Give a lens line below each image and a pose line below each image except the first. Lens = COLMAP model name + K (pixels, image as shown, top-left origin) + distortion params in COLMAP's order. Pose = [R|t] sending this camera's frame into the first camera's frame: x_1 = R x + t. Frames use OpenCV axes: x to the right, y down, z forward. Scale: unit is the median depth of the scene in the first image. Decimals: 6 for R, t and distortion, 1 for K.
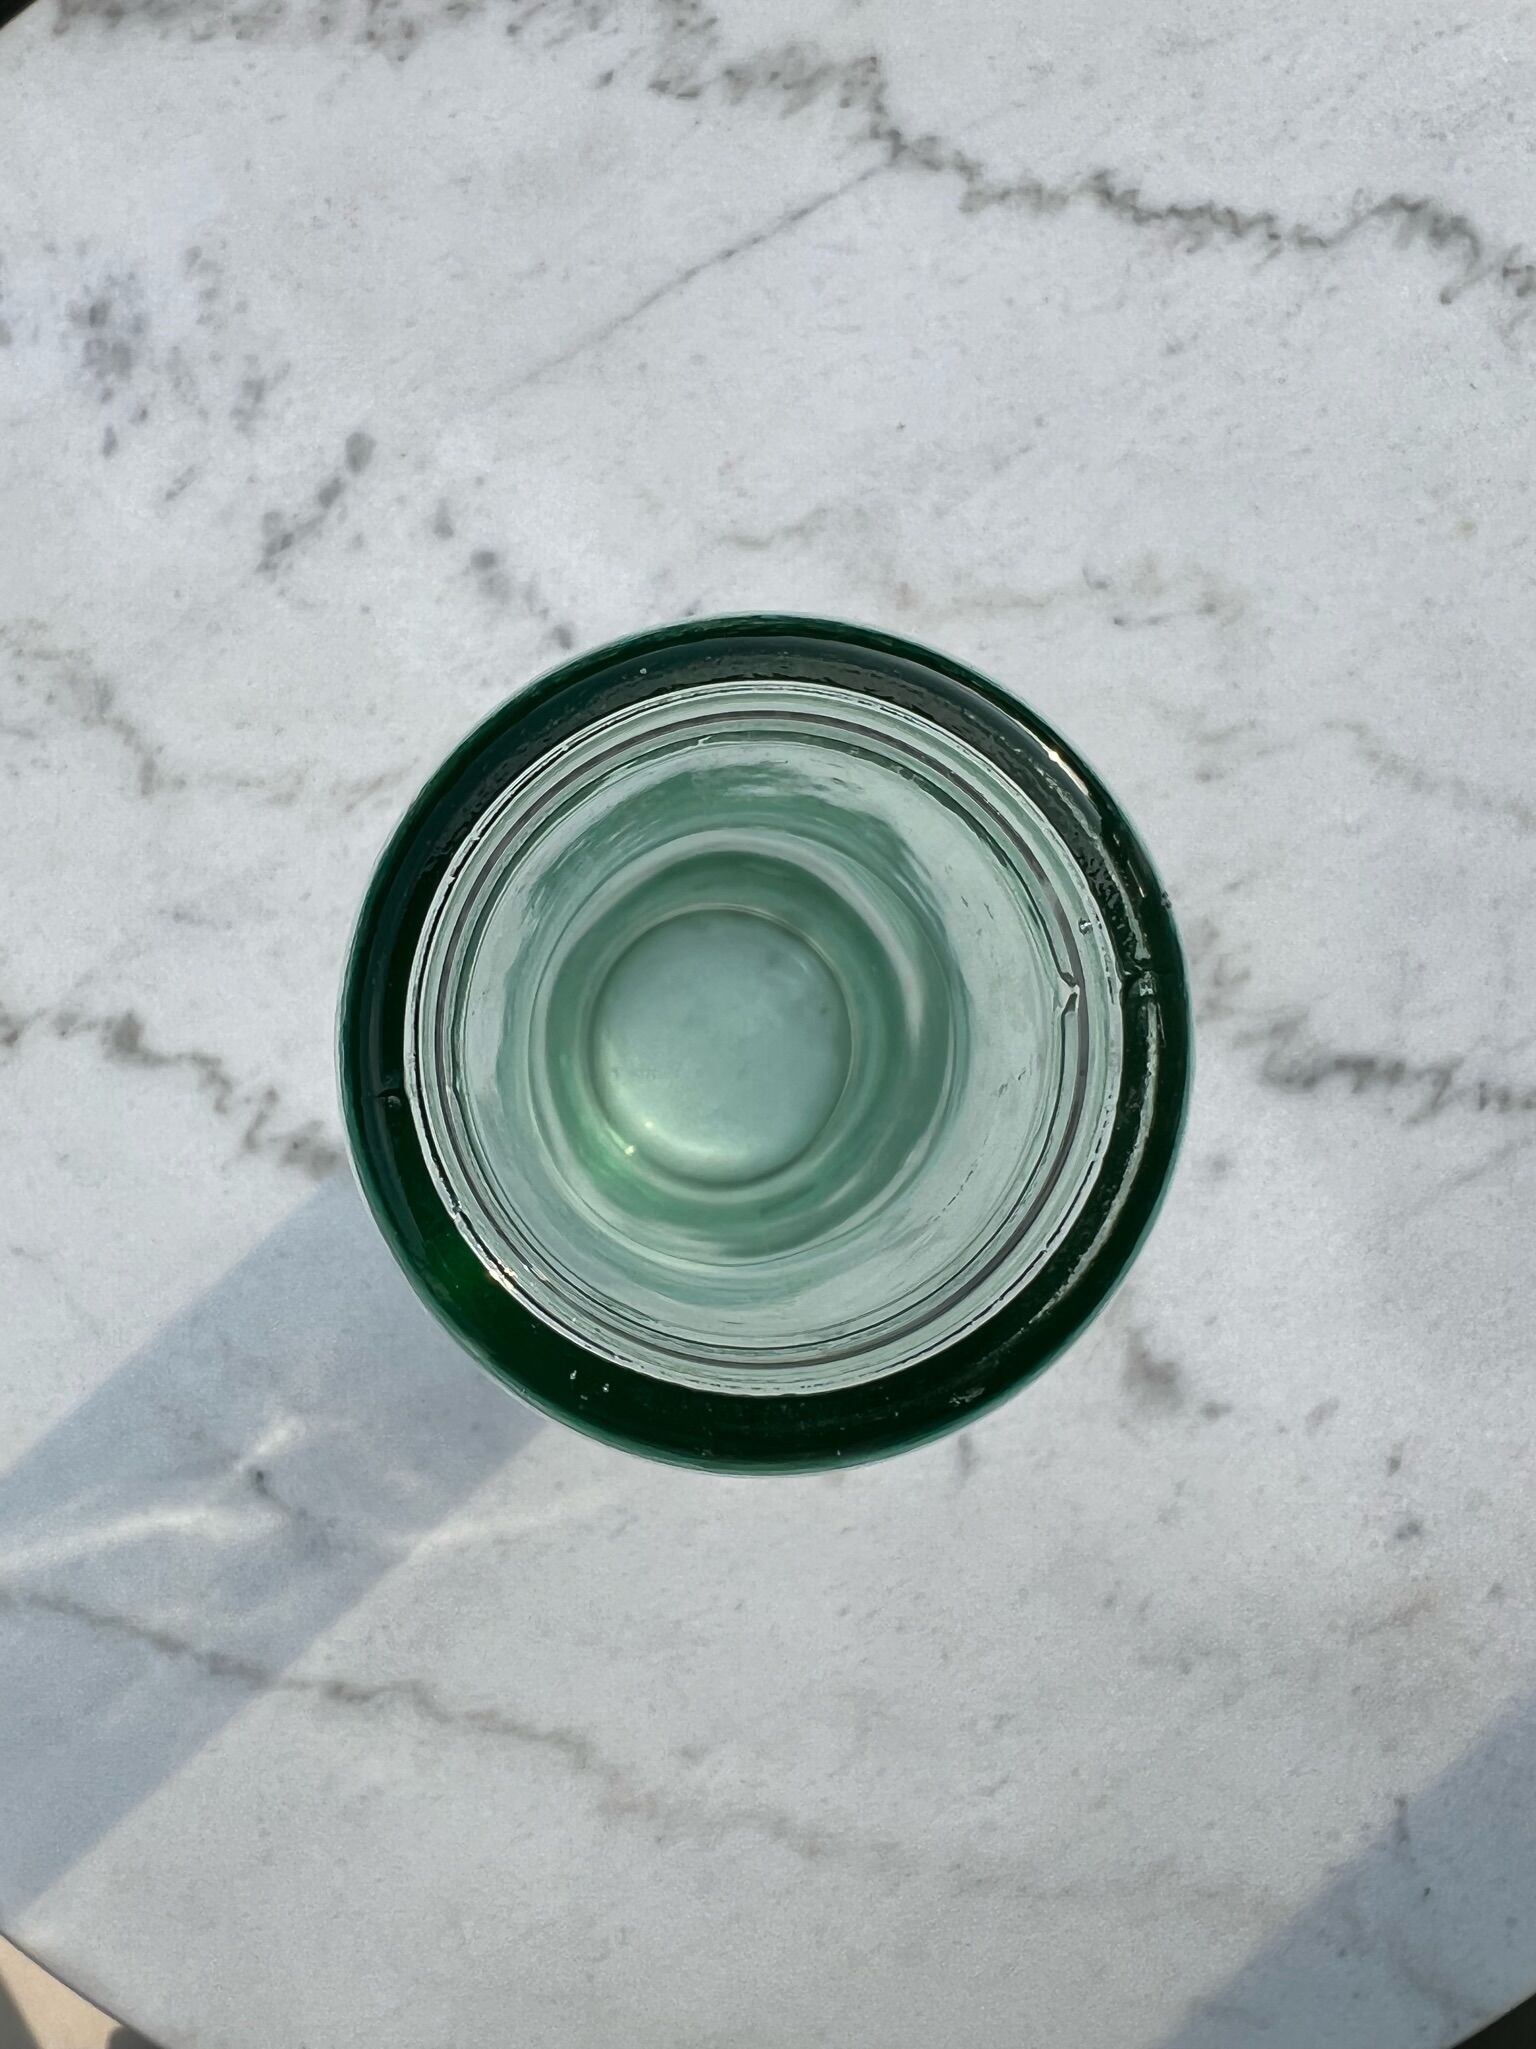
lens RADIAL K [[1549.9, 0, 768.0], [0, 1549.9, 1024.5], [0, 0, 1]] dist [-0.005321, 0.004475]
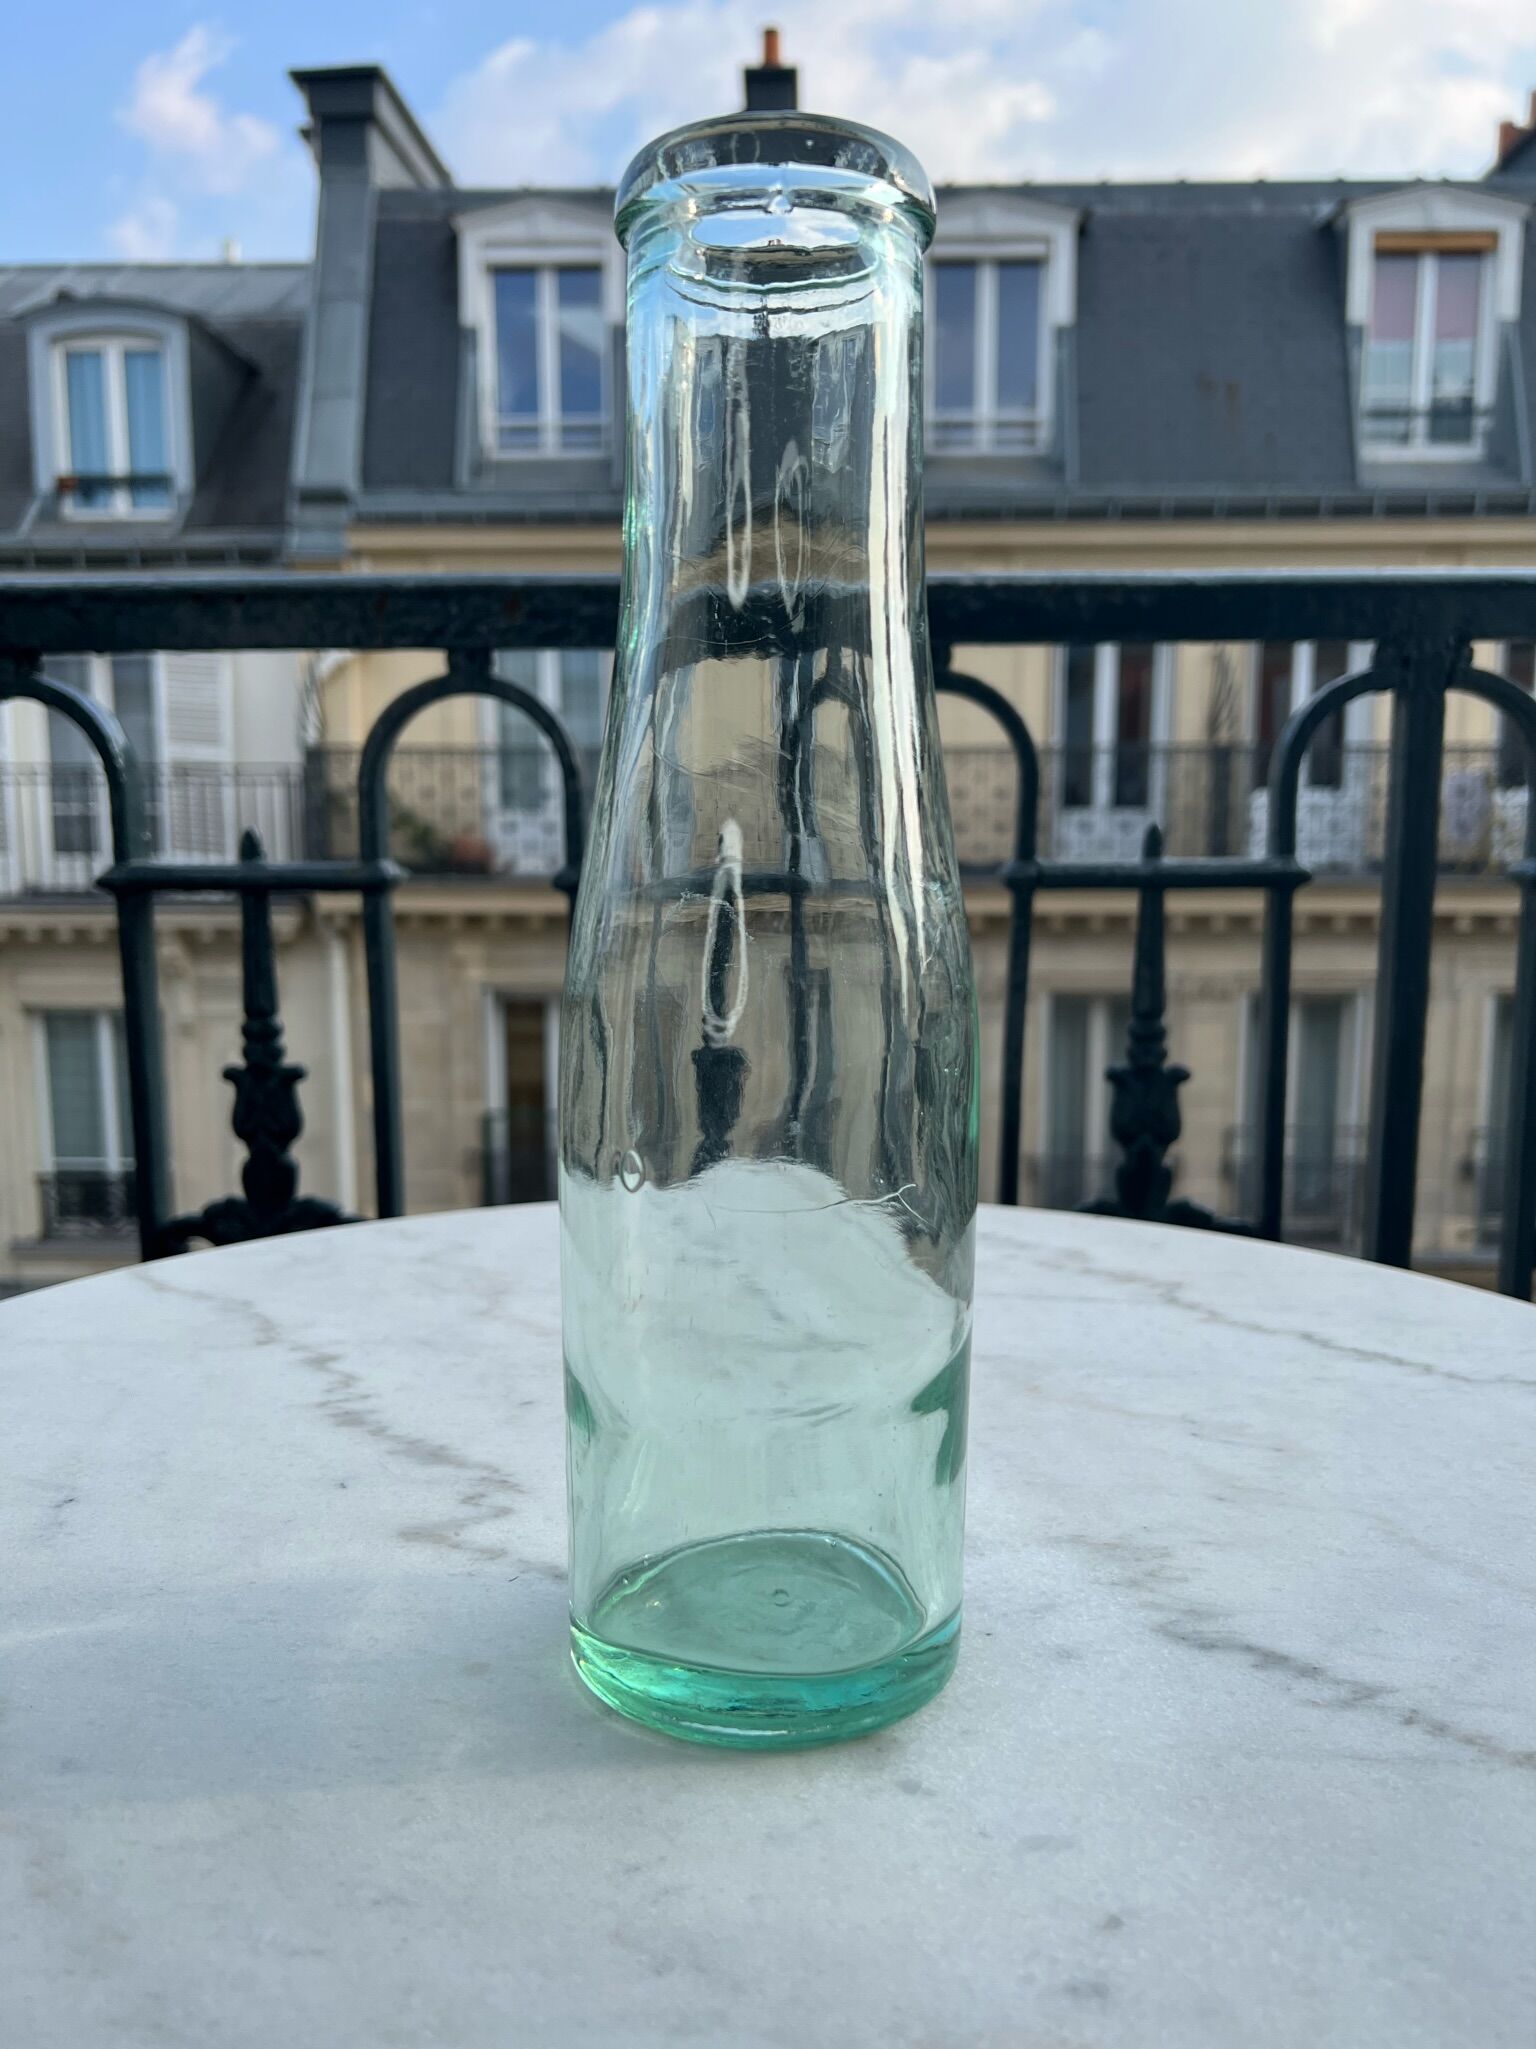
lens RADIAL K [[1550.0, 0, 768.0], [0, 1550.0, 1024.5], [0, 0, 1]] dist [0.009388, -0.023538]
pose [[0.816508, 0.118082, -0.565129, 0.572805], [-0.577318, 0.159862, -0.800717, 0.775671], [-0.004208, 0.980051, 0.198700, 0.477202]]
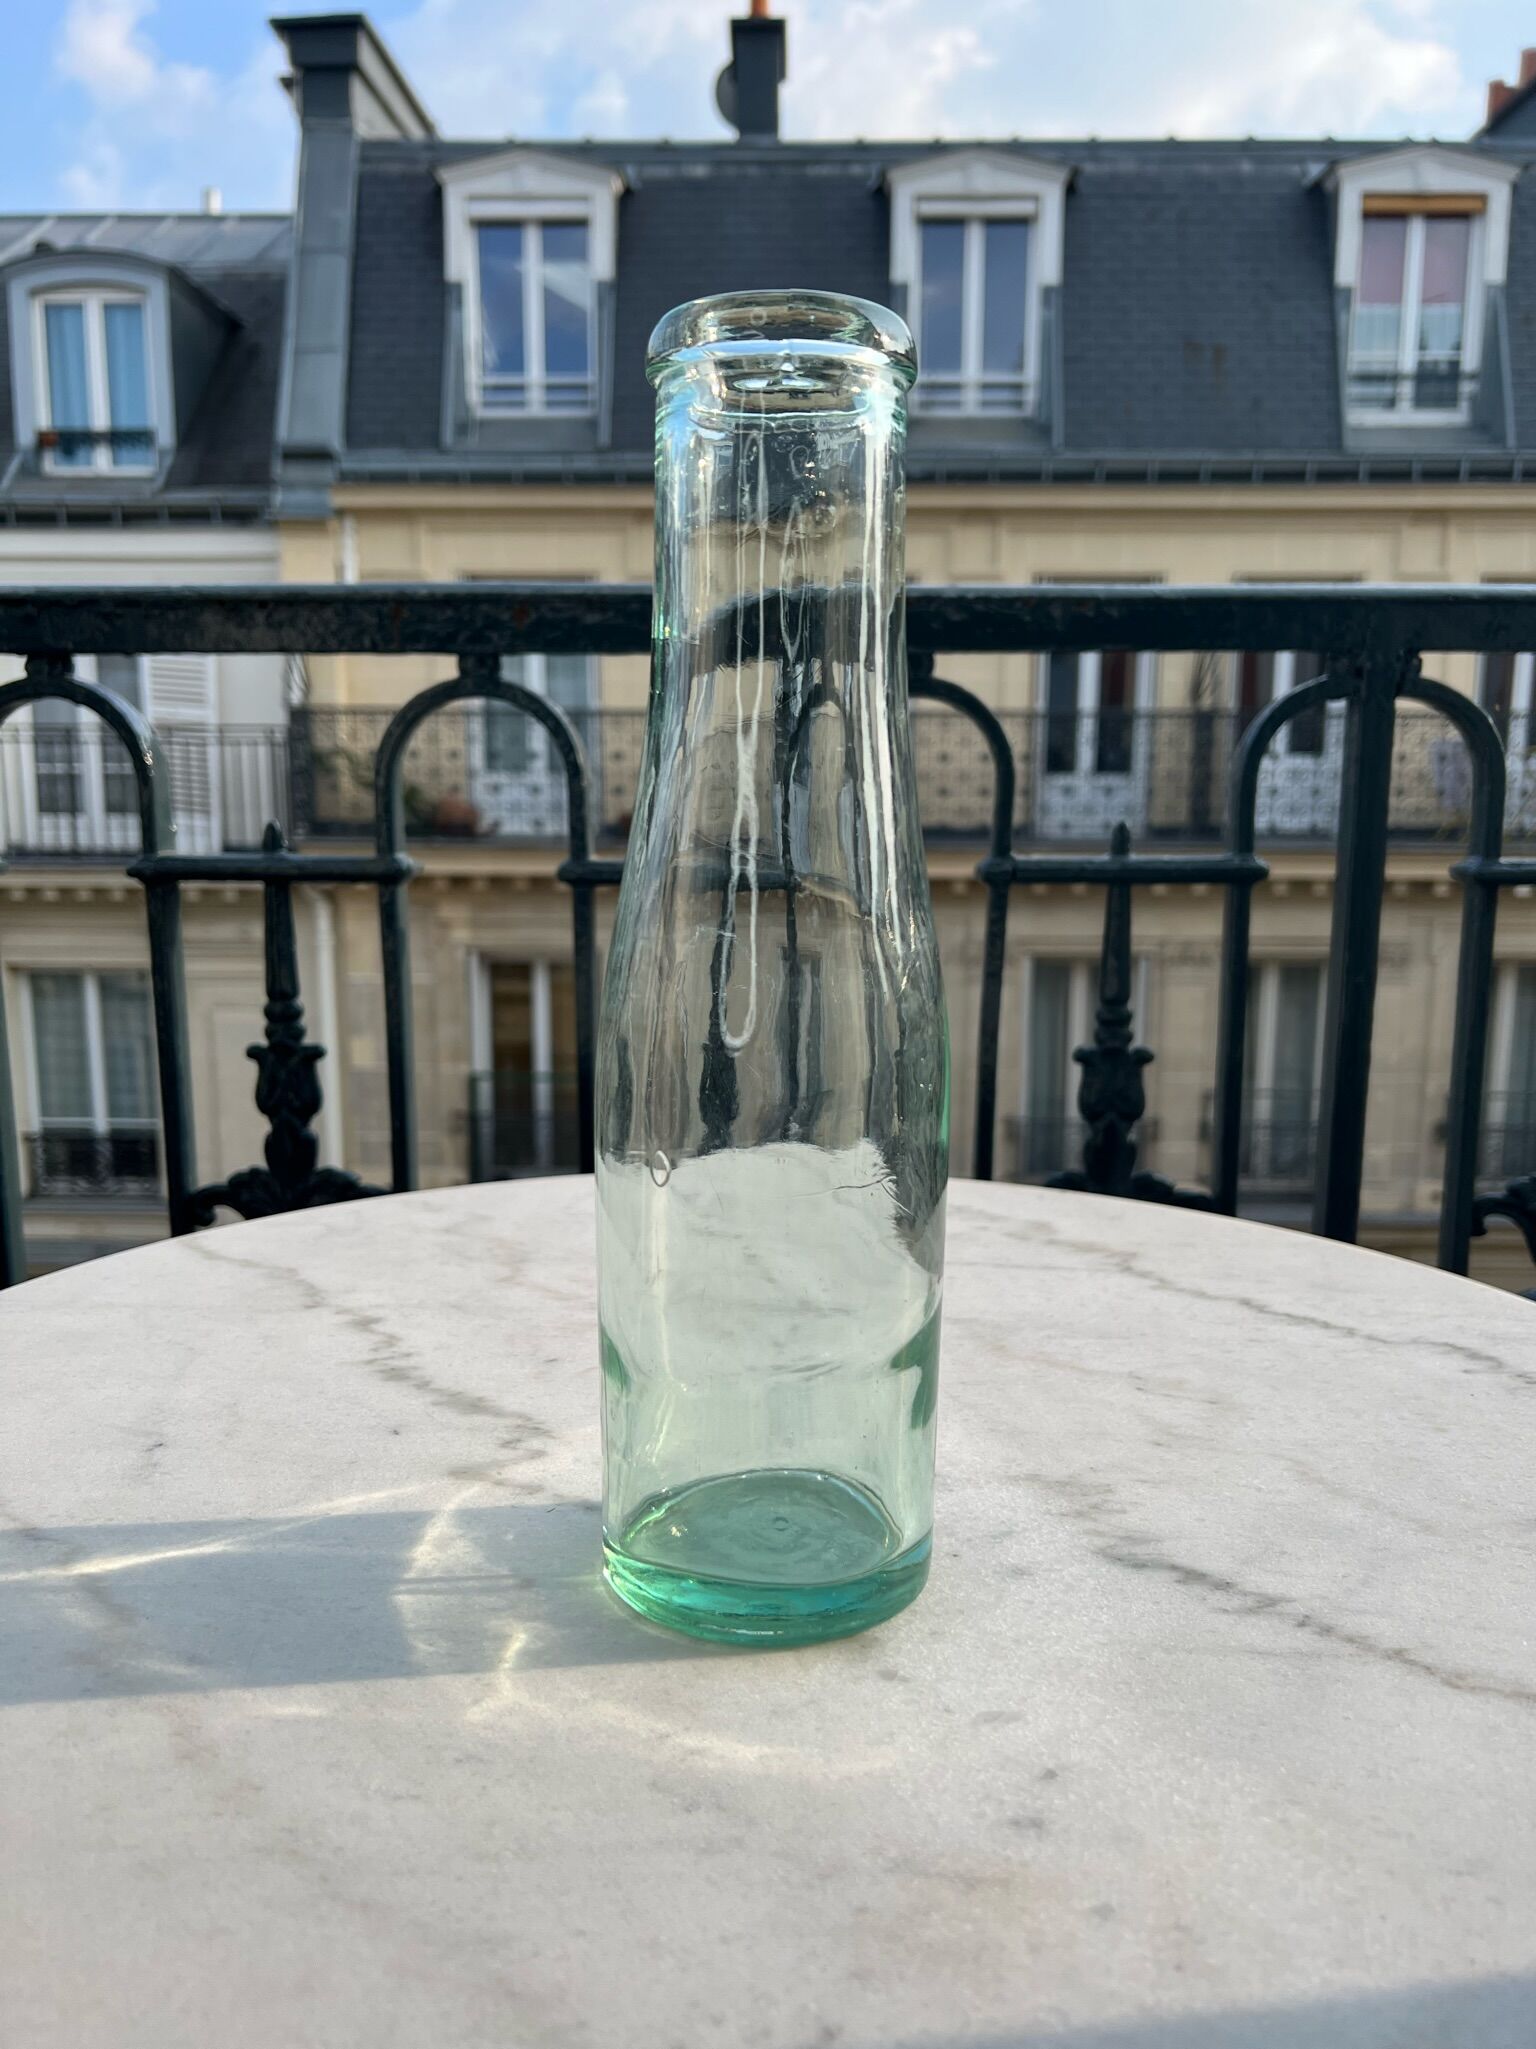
lens RADIAL K [[1537.6, 0, 768.0], [0, 1537.6, 1024.5], [0, 0, 1]] dist [0.023336, -0.036037]
pose [[0.821832, 0.134758, -0.553564, 0.637184], [-0.569645, 0.177621, -0.802468, 0.888000], [-0.009814, 0.974829, 0.222739, 0.416262]]
